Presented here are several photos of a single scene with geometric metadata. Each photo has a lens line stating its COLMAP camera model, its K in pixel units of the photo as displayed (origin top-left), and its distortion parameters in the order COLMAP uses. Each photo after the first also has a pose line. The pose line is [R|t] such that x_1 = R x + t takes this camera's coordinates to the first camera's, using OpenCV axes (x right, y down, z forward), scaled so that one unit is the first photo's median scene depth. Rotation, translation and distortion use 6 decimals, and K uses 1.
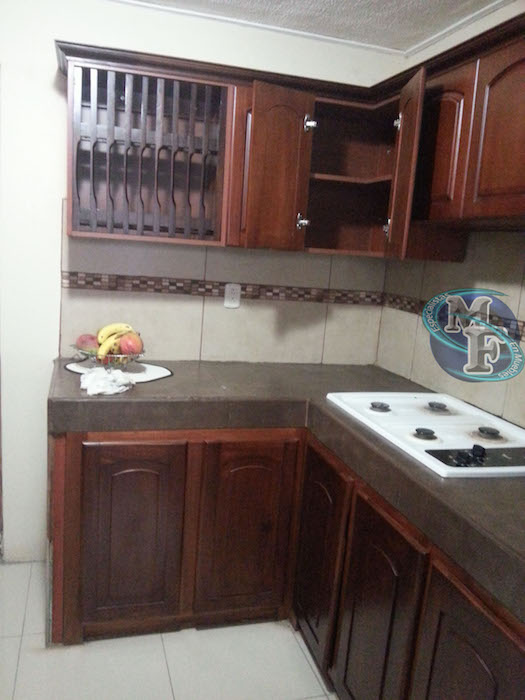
lens RADIAL K [[579.3, 0, 261.1], [0, 579.3, 351.4], [0, 0, 1]] dist [0.036974, -0.101304]
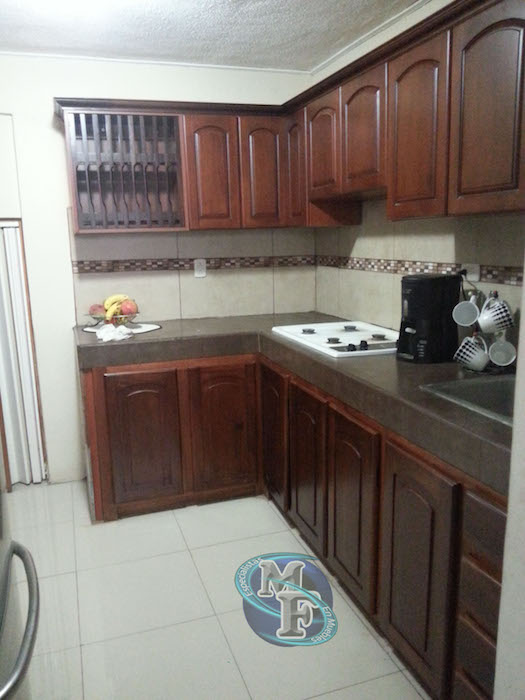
lens RADIAL K [[573.7, 0, 262.5], [0, 573.7, 350.0], [0, 0, 1]] dist [0.039840, -0.097796]
pose [[0.994362, -0.104534, 0.017789, 0.059288], [0.104275, 0.994437, 0.014910, 0.102803], [-0.019249, -0.012971, 0.999731, -0.387195]]
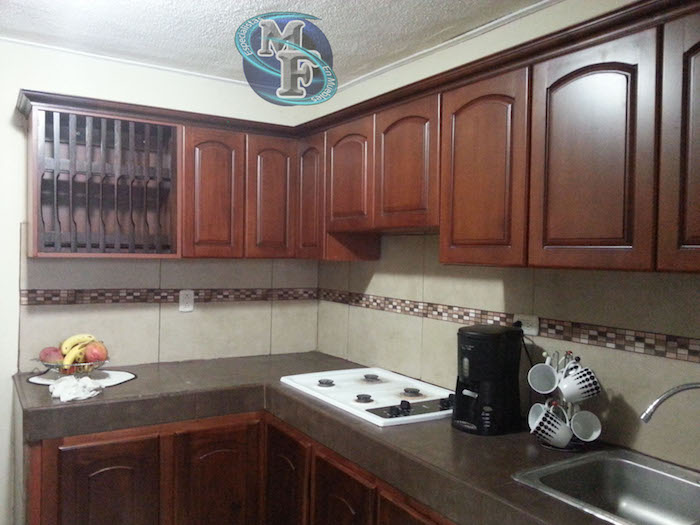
lens RADIAL K [[579.3, 0, 350.0], [0, 579.3, 262.5], [0, 0, 1]] dist [0.036974, -0.101304]
pose [[0.960194, -0.058558, 0.273126, -0.056701], [0.099059, 0.985615, -0.136931, 0.018380], [-0.261179, 0.158536, 0.952183, -0.181711]]
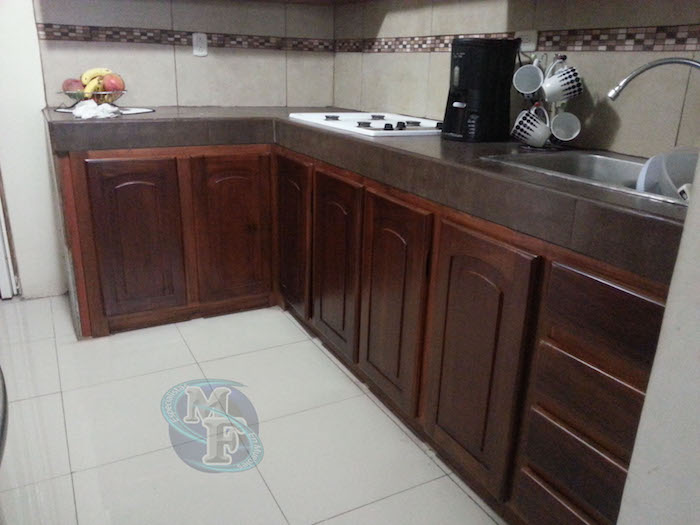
lens RADIAL K [[577.7, 0, 352.5], [0, 577.7, 262.2], [0, 0, 1]] dist [-0.010119, -0.004571]
pose [[0.978858, -0.112555, 0.170785, 0.001995], [0.084877, 0.983215, 0.161507, 0.192711], [-0.186097, -0.143597, 0.971981, -0.236775]]
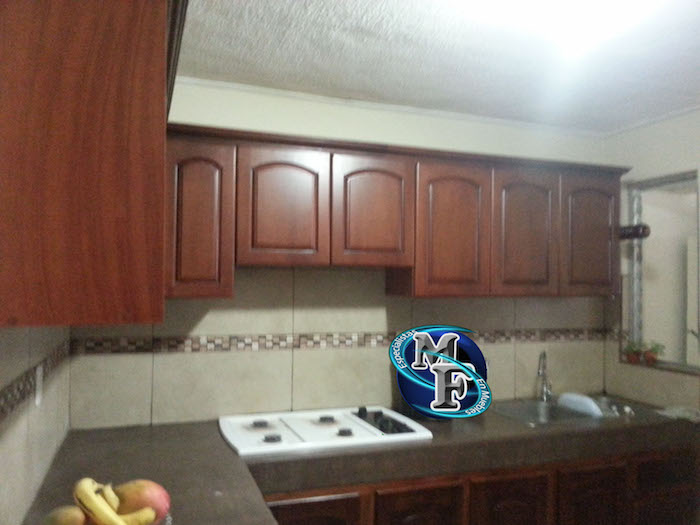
lens RADIAL K [[579.3, 0, 350.0], [0, 579.3, 262.5], [0, 0, 1]] dist [0.036974, -0.101304]
pose [[-0.051140, -0.038352, 0.997955, -0.786207], [0.170175, 0.984314, 0.046549, -0.227550], [-0.984086, 0.172207, -0.043812, 0.809825]]
